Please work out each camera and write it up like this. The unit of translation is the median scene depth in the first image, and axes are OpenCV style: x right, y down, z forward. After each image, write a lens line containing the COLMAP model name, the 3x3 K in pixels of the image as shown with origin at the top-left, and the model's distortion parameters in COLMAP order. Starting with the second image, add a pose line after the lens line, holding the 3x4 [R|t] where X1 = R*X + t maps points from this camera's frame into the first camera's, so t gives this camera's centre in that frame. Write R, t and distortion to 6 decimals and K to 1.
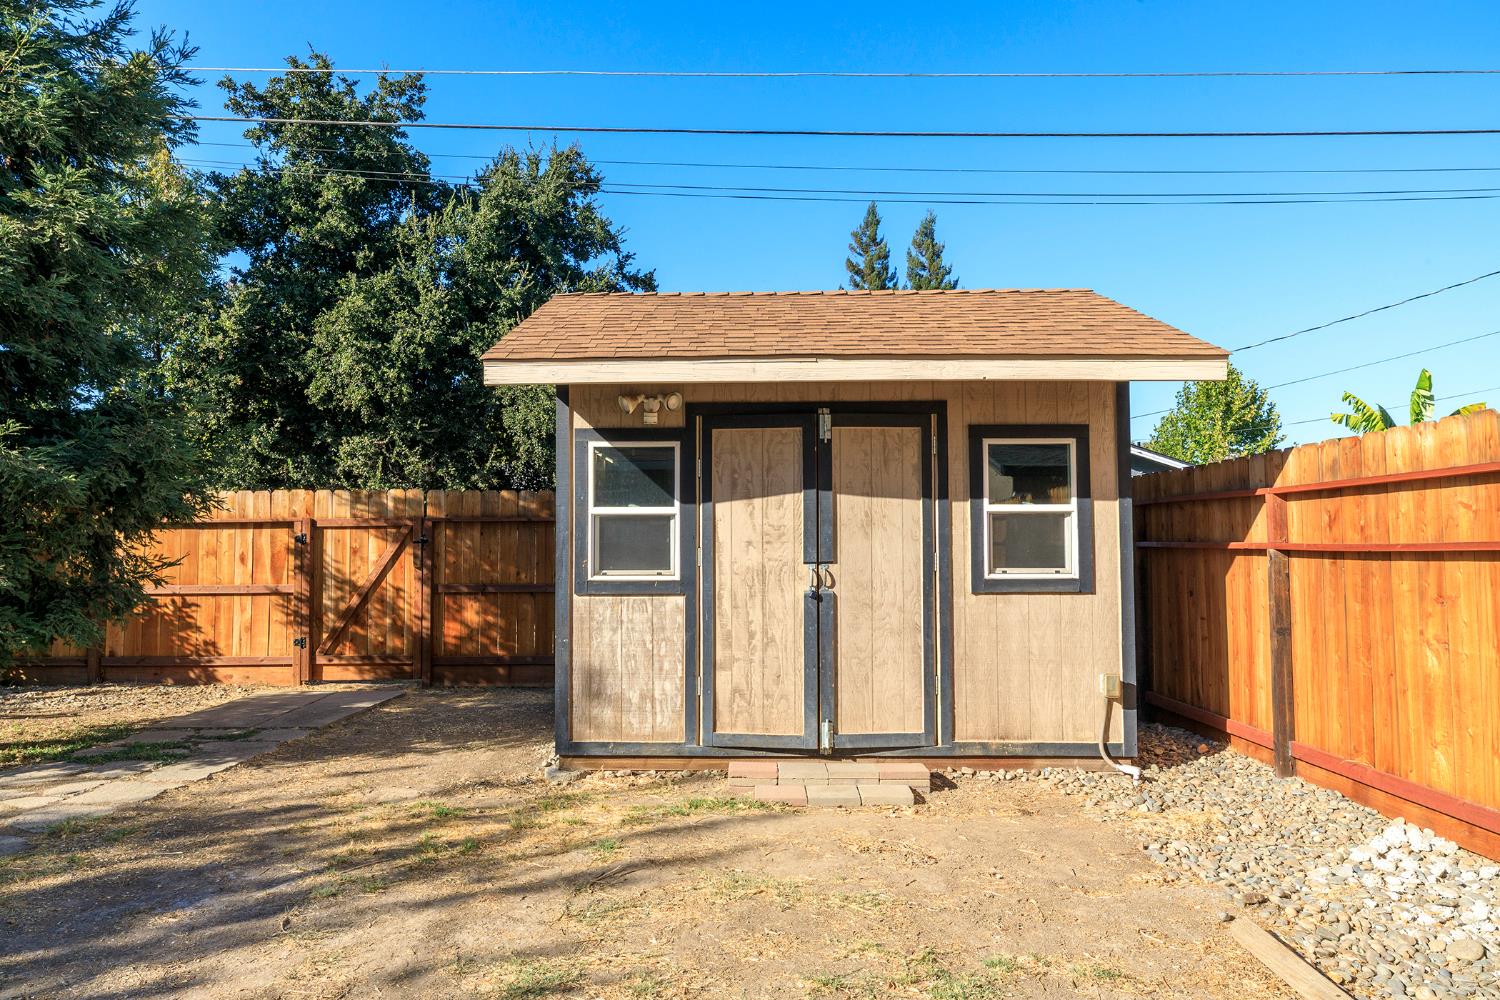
lens RADIAL K [[989.8, 0, 748.5], [0, 989.8, 501.3], [0, 0, 1]] dist [0.008492, -0.000288]
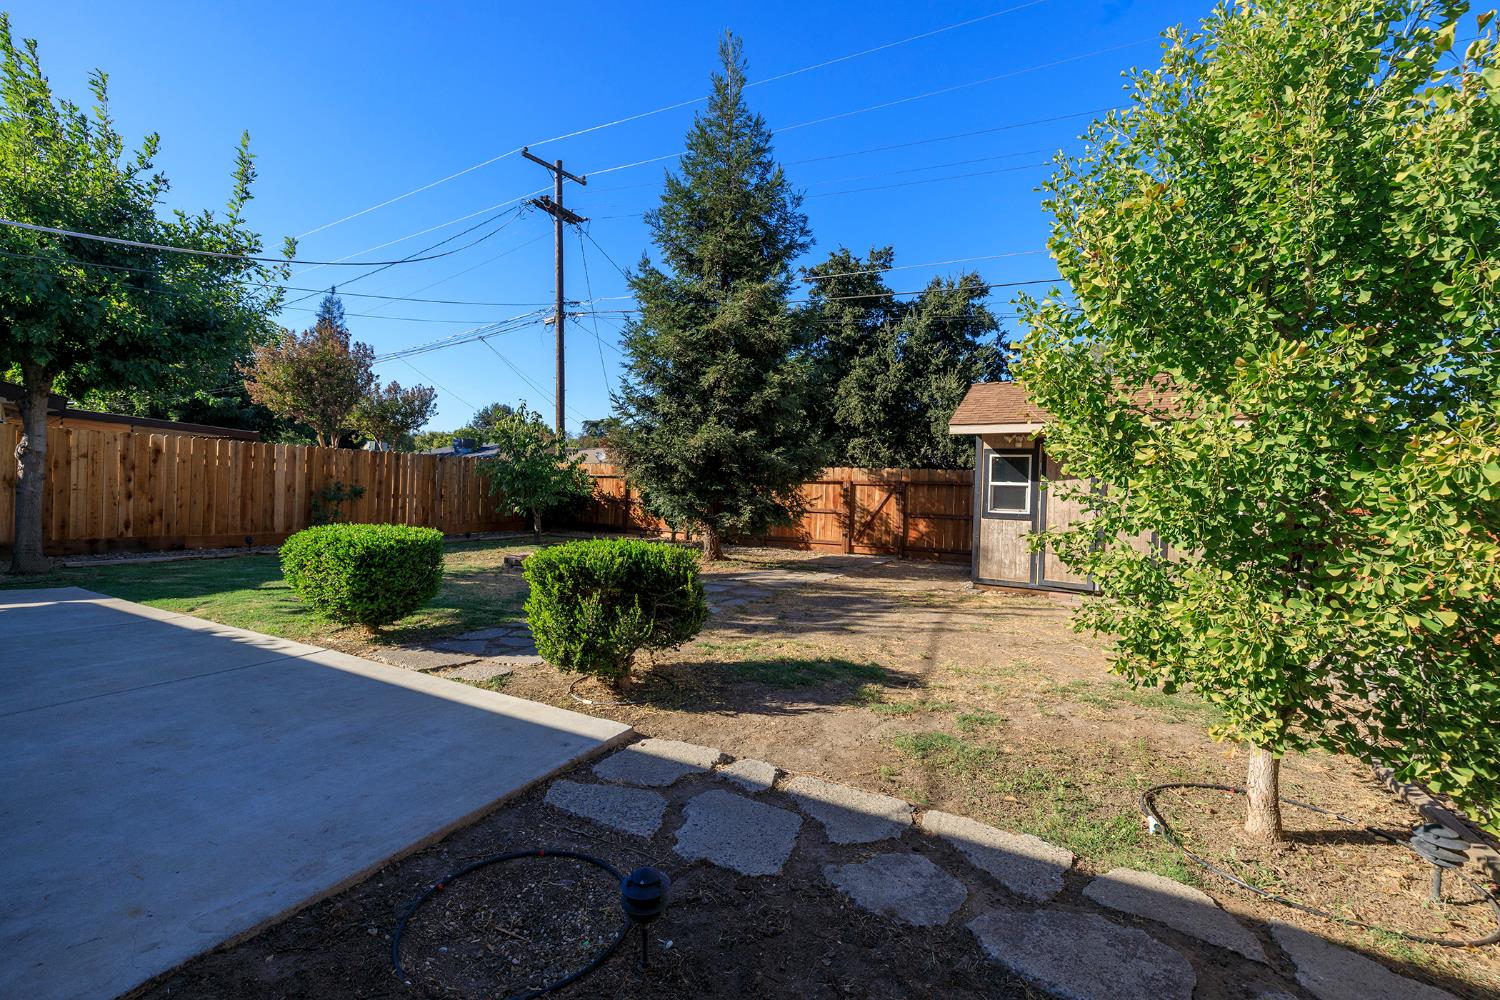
lens RADIAL K [[634.5, 0, 745.8], [0, 634.5, 500.8], [0, 0, 1]] dist [0.002292, -0.000032]
pose [[0.882116, 0.040497, -0.469288, 0.025073], [-0.014453, 0.998155, 0.058968, -0.018243], [0.470810, -0.045234, 0.881074, -0.380868]]
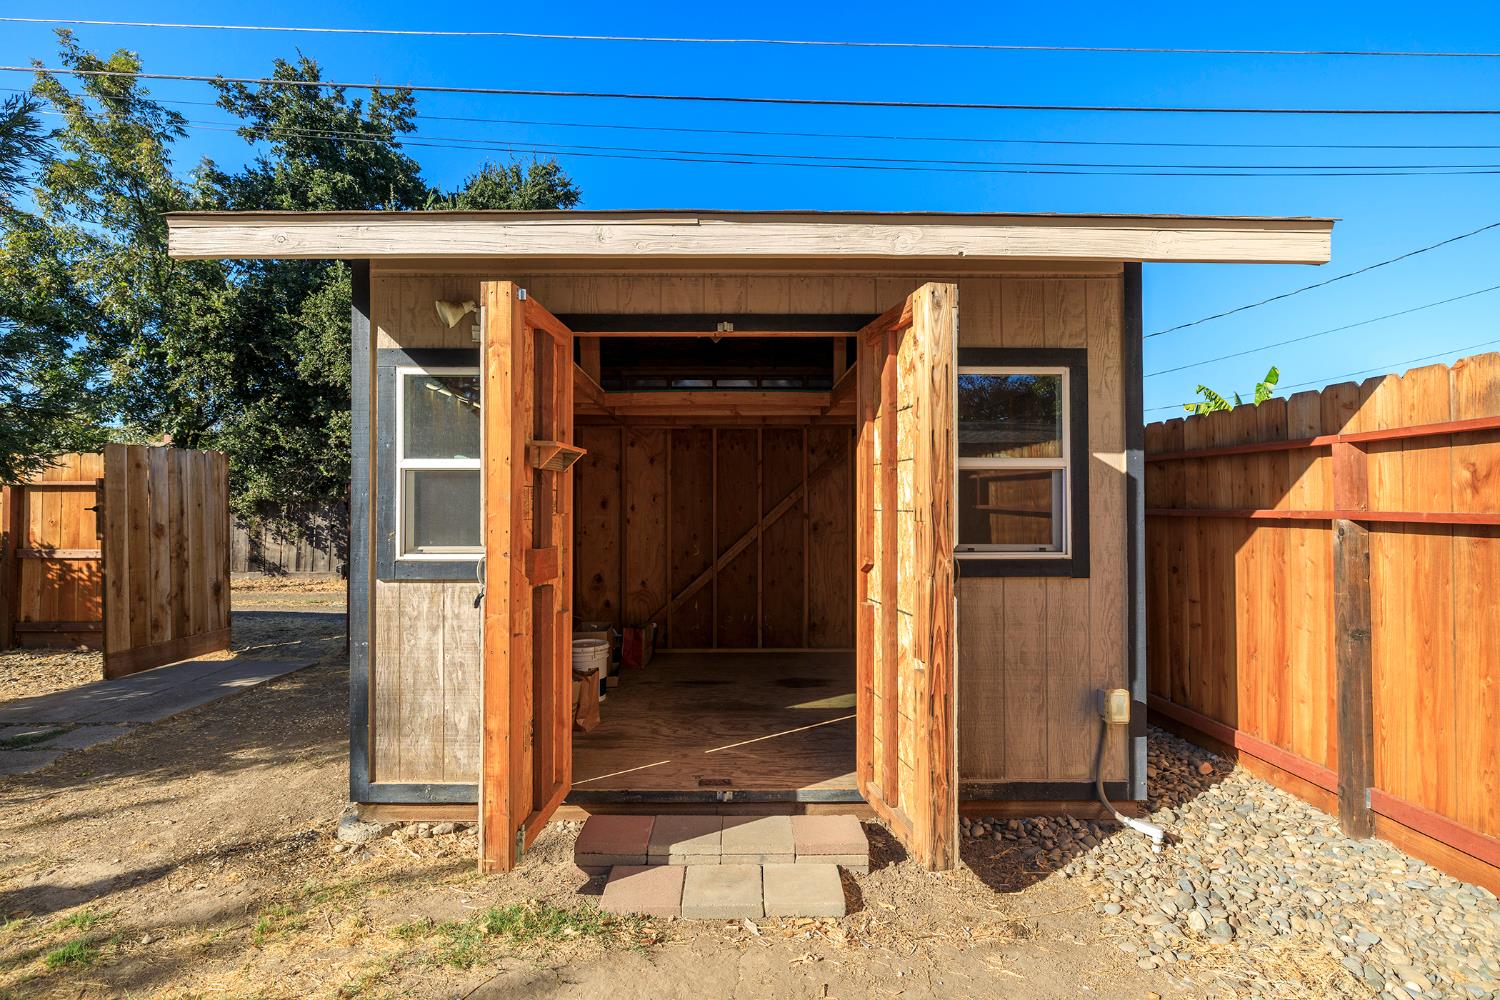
lens RADIAL K [[713.1, 0, 745.8], [0, 713.1, 499.0], [0, 0, 1]] dist [0.002415, 0.000298]
pose [[0.999637, 0.003224, 0.026765, 0.046870], [-0.004052, 0.999512, 0.030963, 0.010897], [-0.026652, -0.031060, 0.999162, 0.287147]]
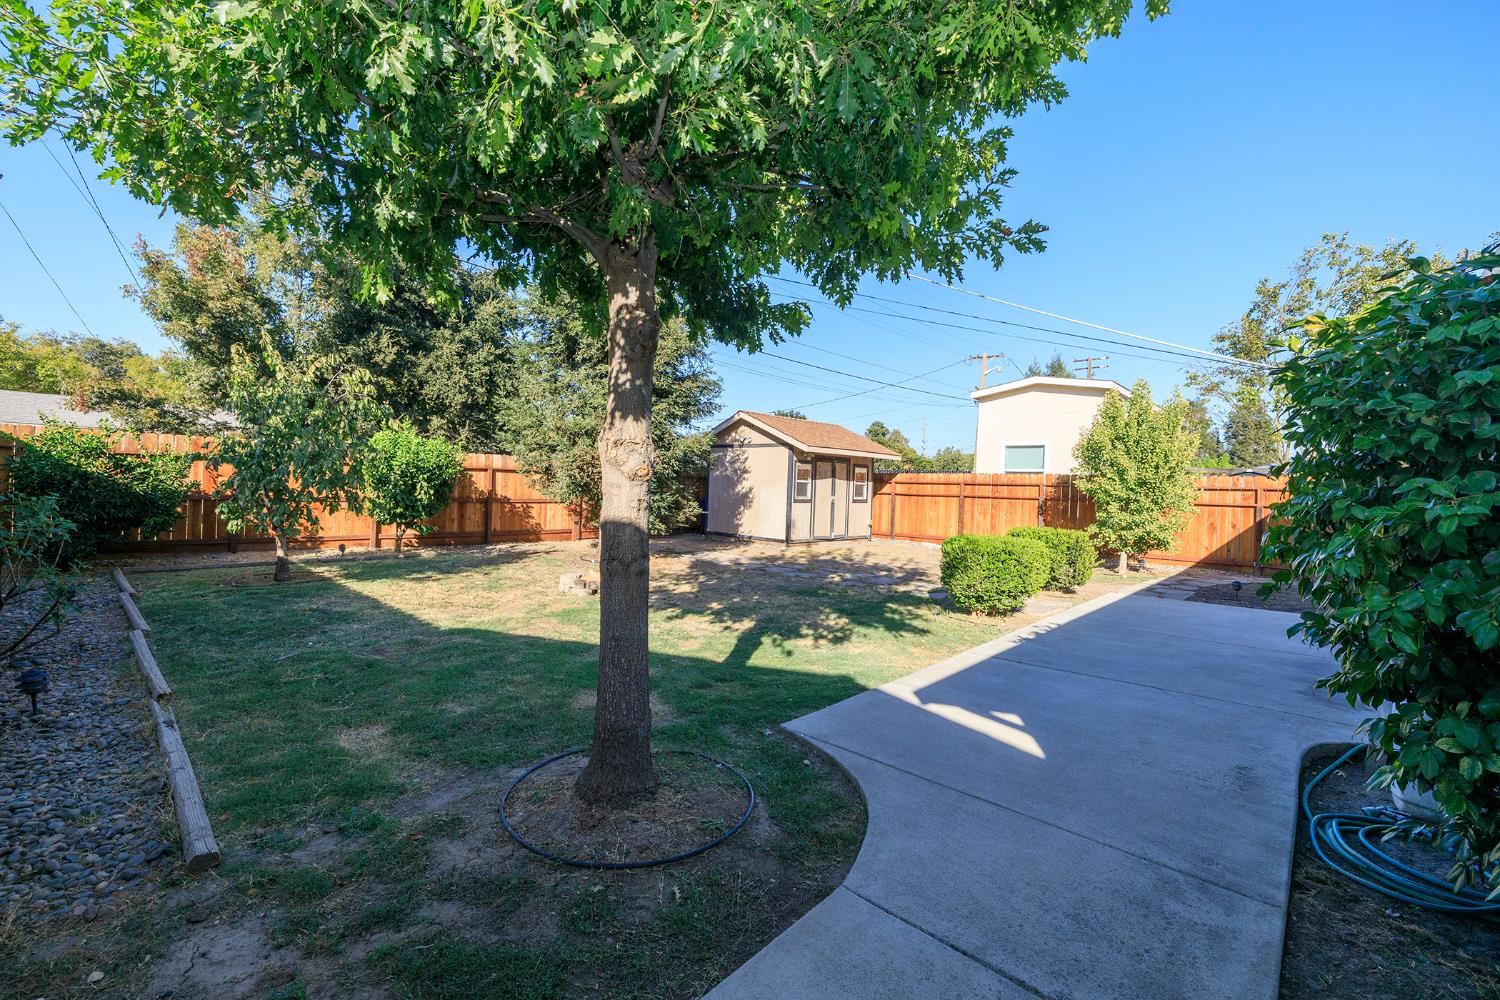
lens RADIAL K [[634.5, 0, 737.0], [0, 634.5, 502.4], [0, 0, 1]] dist [0.002292, -0.000032]
pose [[0.687237, 0.005009, 0.726416, -1.299125], [-0.066094, 0.996260, 0.055660, -0.018428], [-0.723420, -0.086263, 0.684997, -0.333099]]
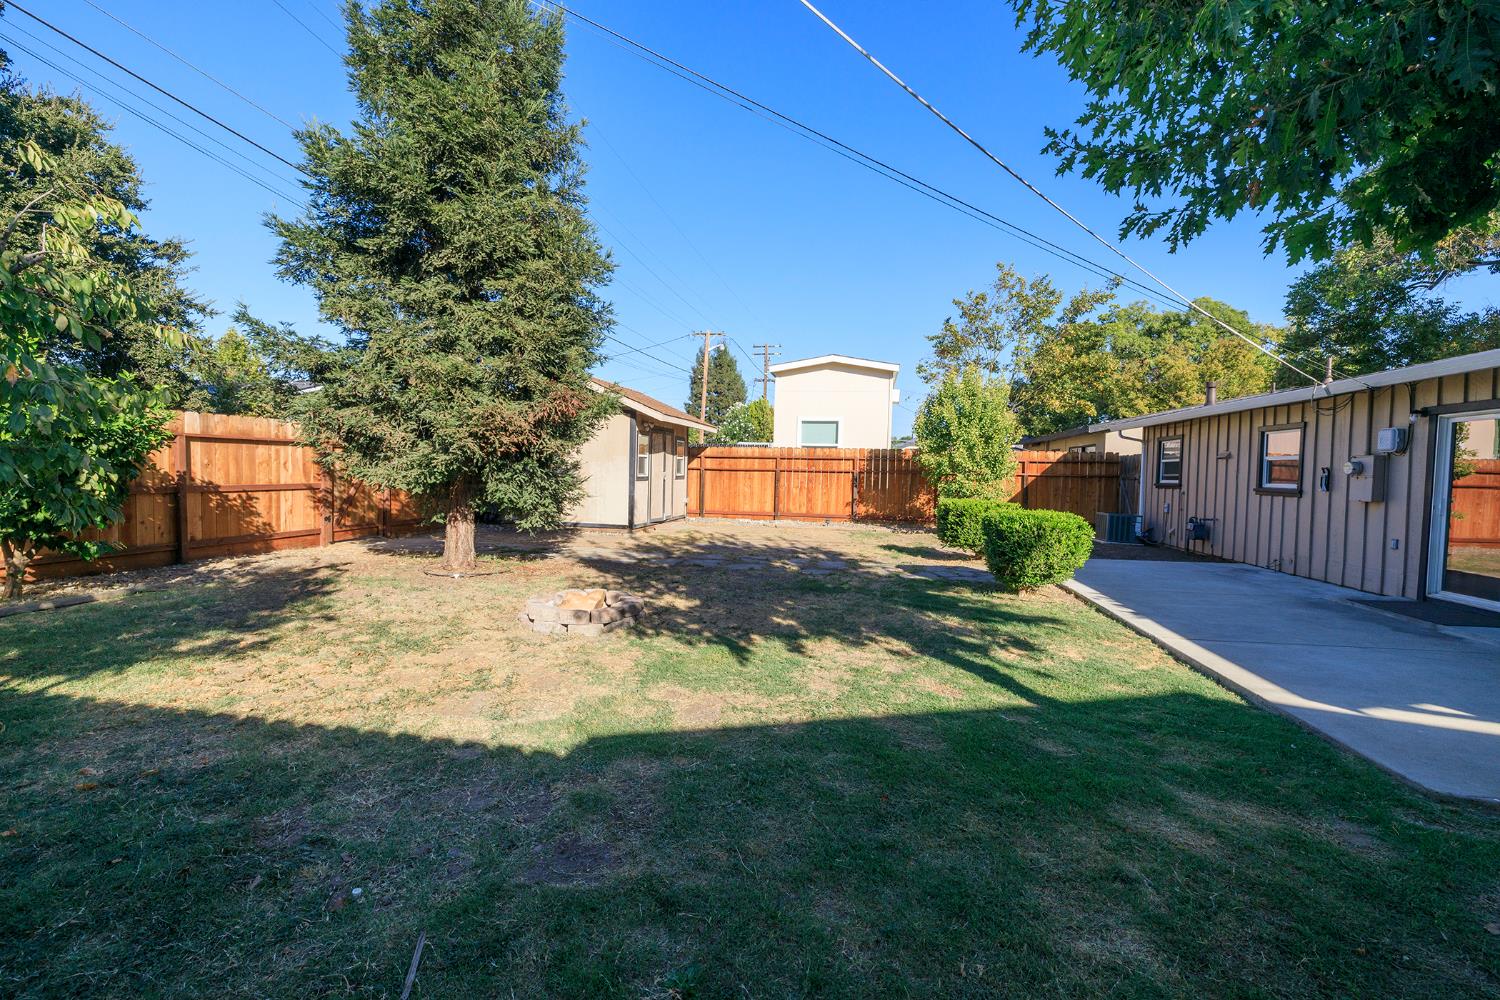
lens RADIAL K [[634.5, 0, 746.0], [0, 634.5, 493.9], [0, 0, 1]] dist [0.002292, -0.000032]
pose [[0.190414, -0.030697, 0.981224, -1.326148], [-0.065287, 0.996902, 0.043856, 0.013053], [-0.979531, -0.072412, 0.187820, 0.146116]]
